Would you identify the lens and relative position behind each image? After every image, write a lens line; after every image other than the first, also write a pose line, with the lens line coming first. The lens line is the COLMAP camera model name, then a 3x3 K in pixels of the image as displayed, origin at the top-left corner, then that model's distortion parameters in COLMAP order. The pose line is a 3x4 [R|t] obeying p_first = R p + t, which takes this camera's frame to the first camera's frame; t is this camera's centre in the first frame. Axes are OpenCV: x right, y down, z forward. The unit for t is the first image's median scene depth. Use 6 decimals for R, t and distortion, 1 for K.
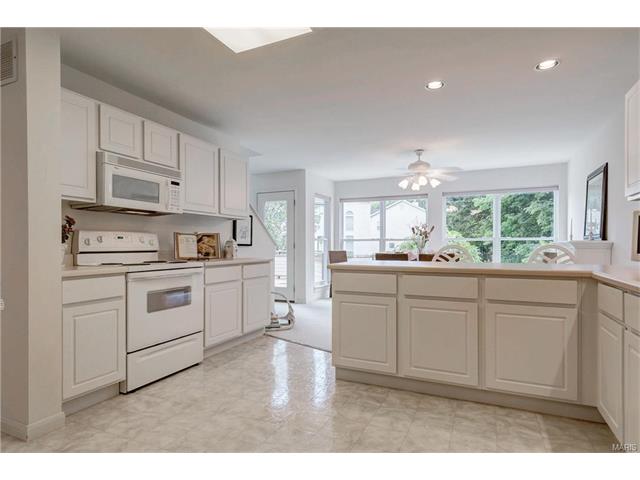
lens RADIAL K [[364.1, 0, 318.7], [0, 364.1, 249.0], [0, 0, 1]] dist [-0.000089, 0.000058]
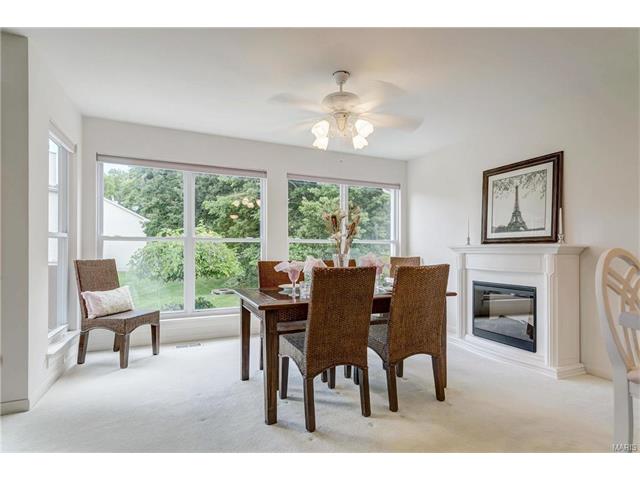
lens RADIAL K [[329.5, 0, 319.5], [0, 329.5, 249.2], [0, 0, 1]] dist [0.002451, -0.000103]
pose [[0.658501, 0.004012, 0.752569, -0.079142], [0.003351, 0.999960, -0.008263, -0.004617], [-0.752573, 0.007963, 0.658461, 0.497508]]
